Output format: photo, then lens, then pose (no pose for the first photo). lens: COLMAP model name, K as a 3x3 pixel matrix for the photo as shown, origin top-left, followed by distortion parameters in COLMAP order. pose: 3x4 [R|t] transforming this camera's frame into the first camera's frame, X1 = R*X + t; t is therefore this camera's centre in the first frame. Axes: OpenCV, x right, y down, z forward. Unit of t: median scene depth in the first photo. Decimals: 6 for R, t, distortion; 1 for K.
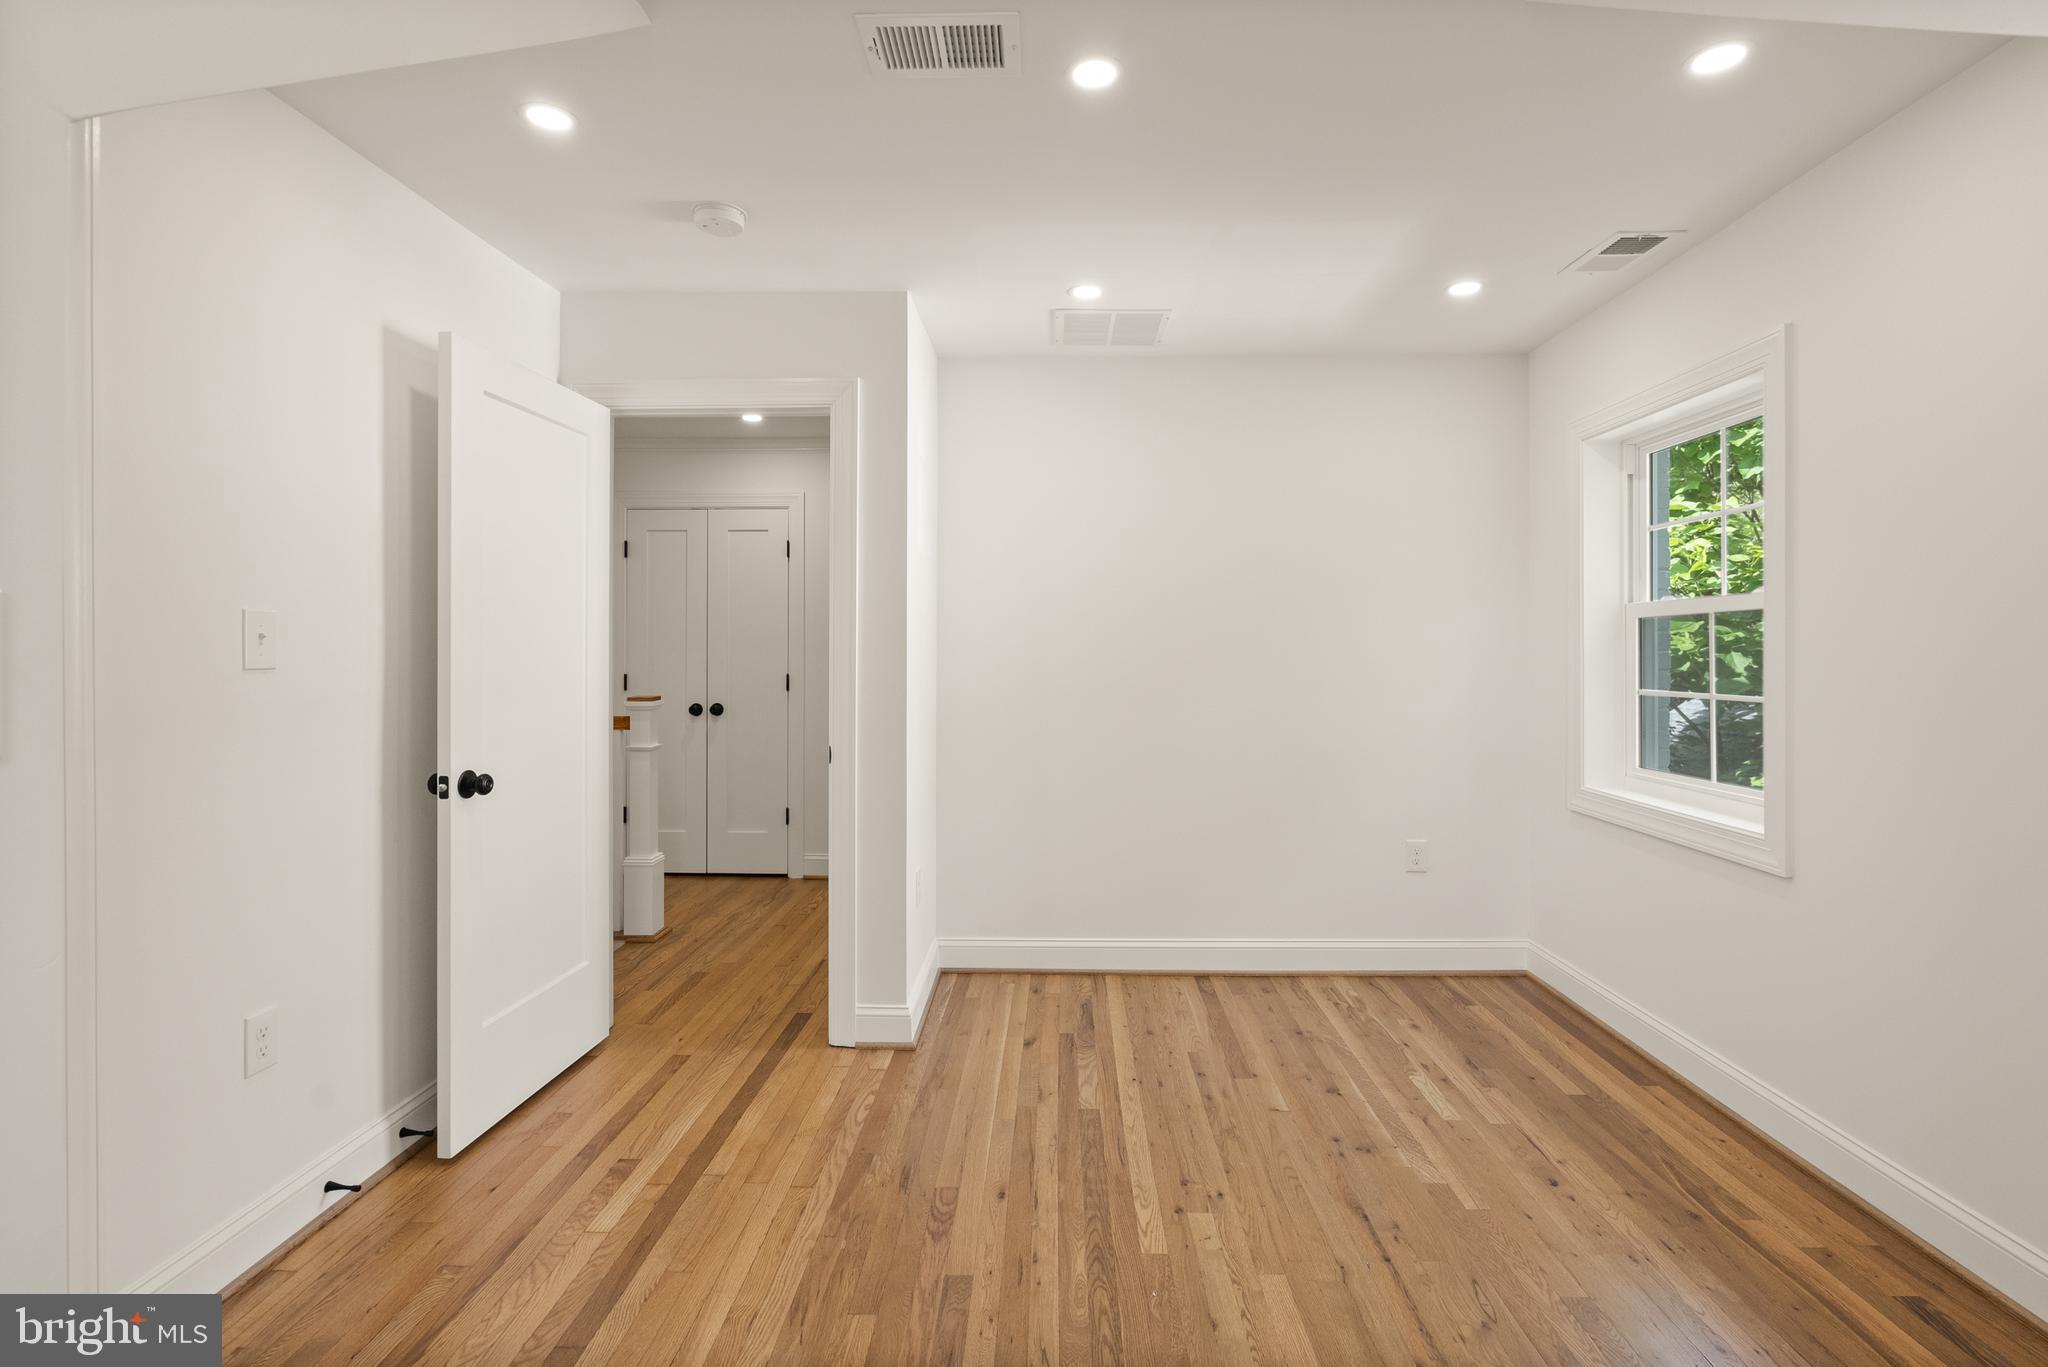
lens RADIAL K [[949.1, 0, 1021.6], [0, 949.1, 667.9], [0, 0, 1]] dist [0.003656, 0.000420]
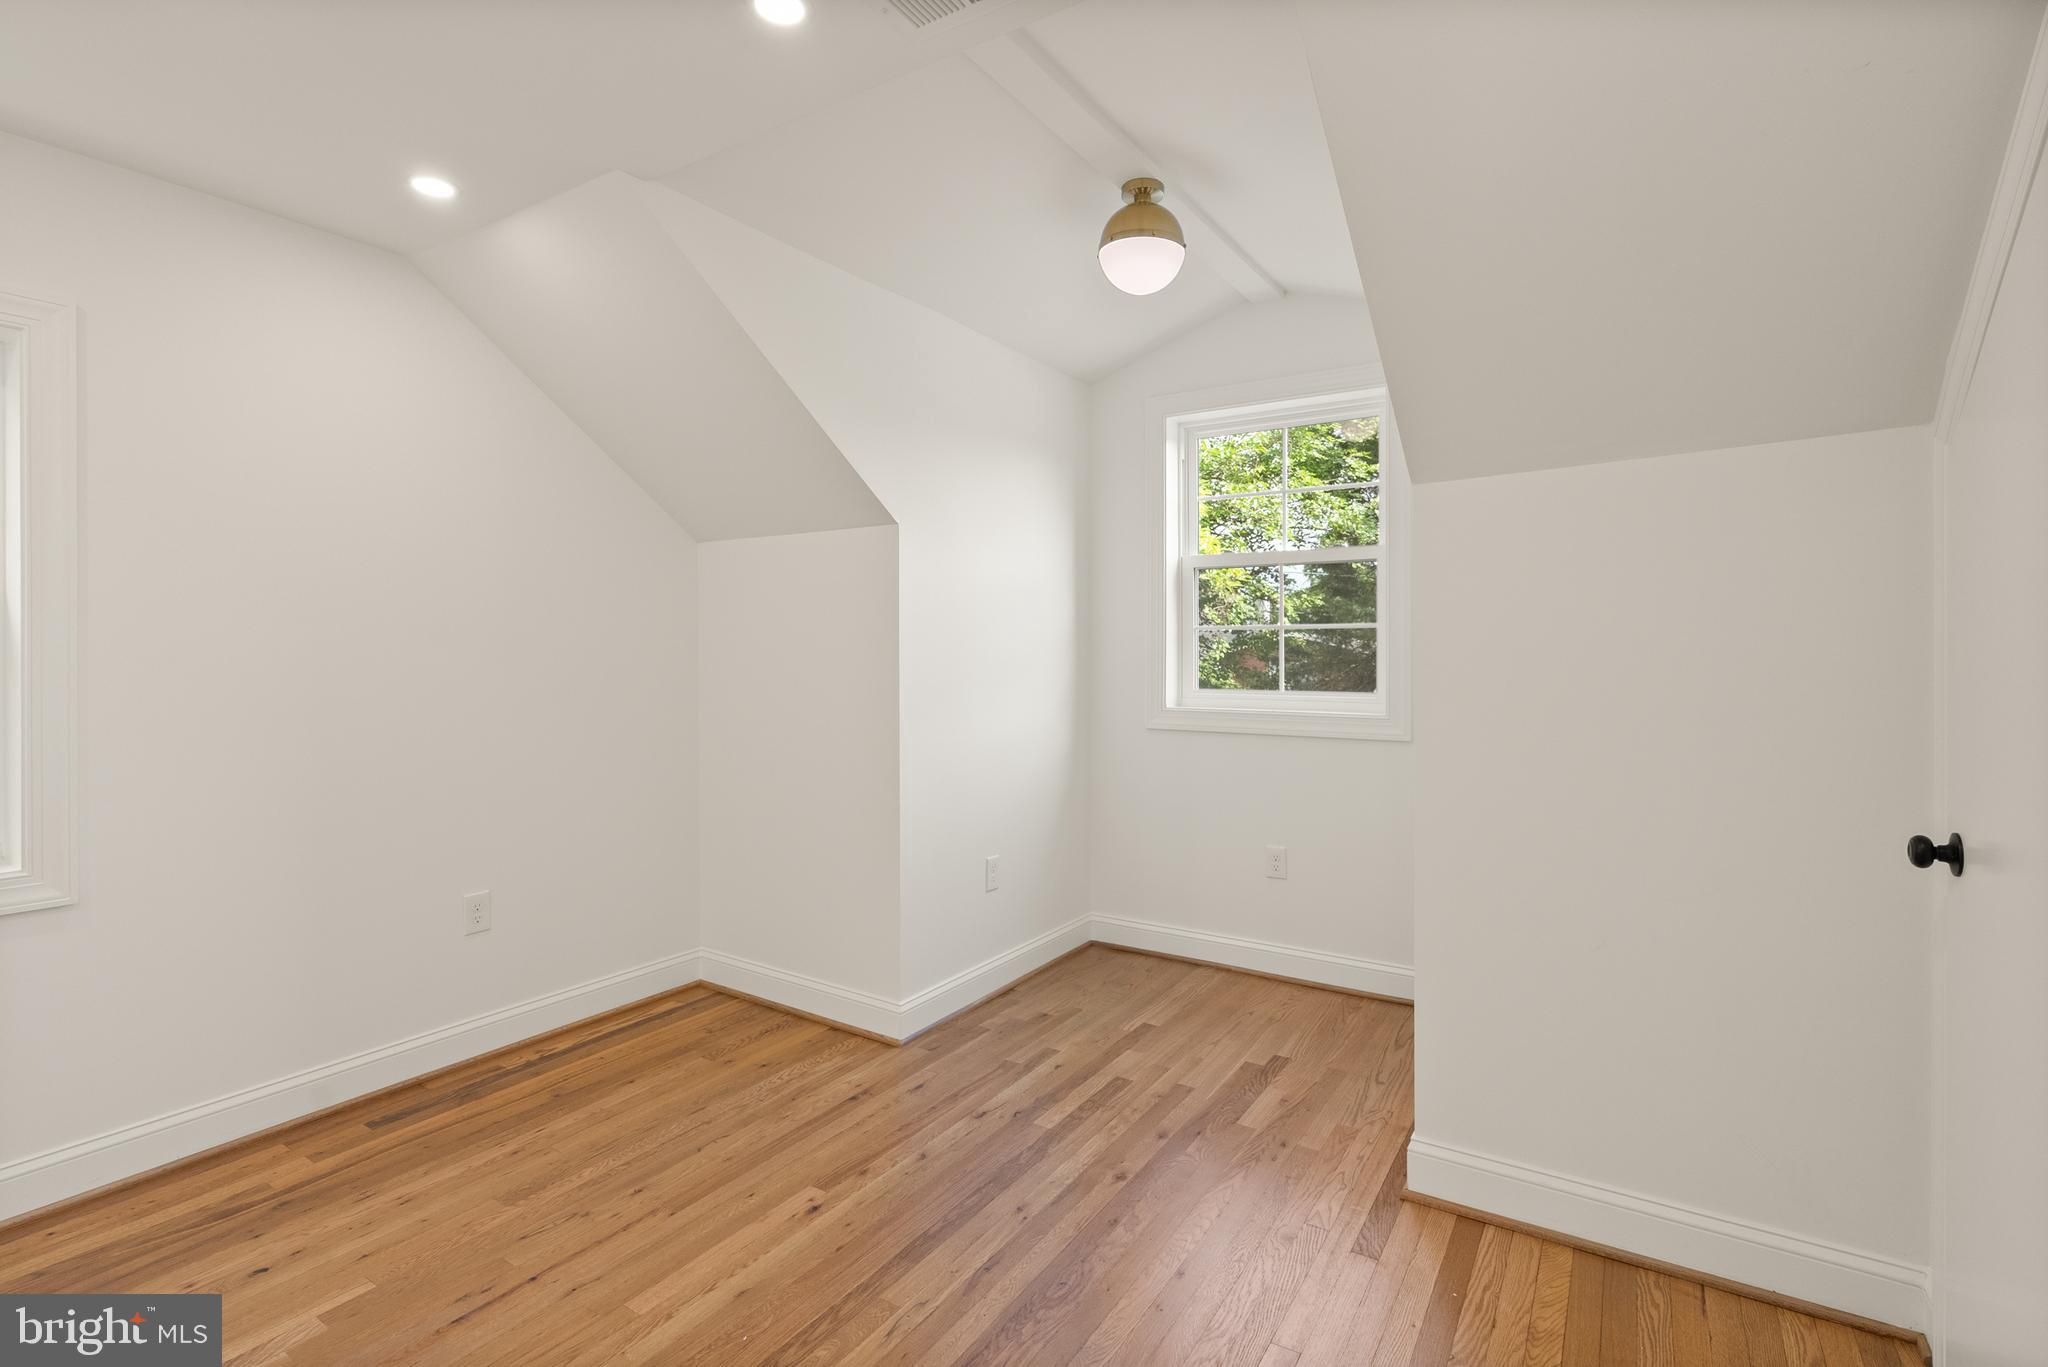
lens RADIAL K [[949.1, 0, 1021.6], [0, 949.1, 667.9], [0, 0, 1]] dist [0.003656, 0.000420]
pose [[-0.865821, -0.002353, 0.500348, -0.517327], [0.007492, 0.999816, 0.017665, -0.021596], [-0.500297, 0.019044, -0.865644, 1.511210]]
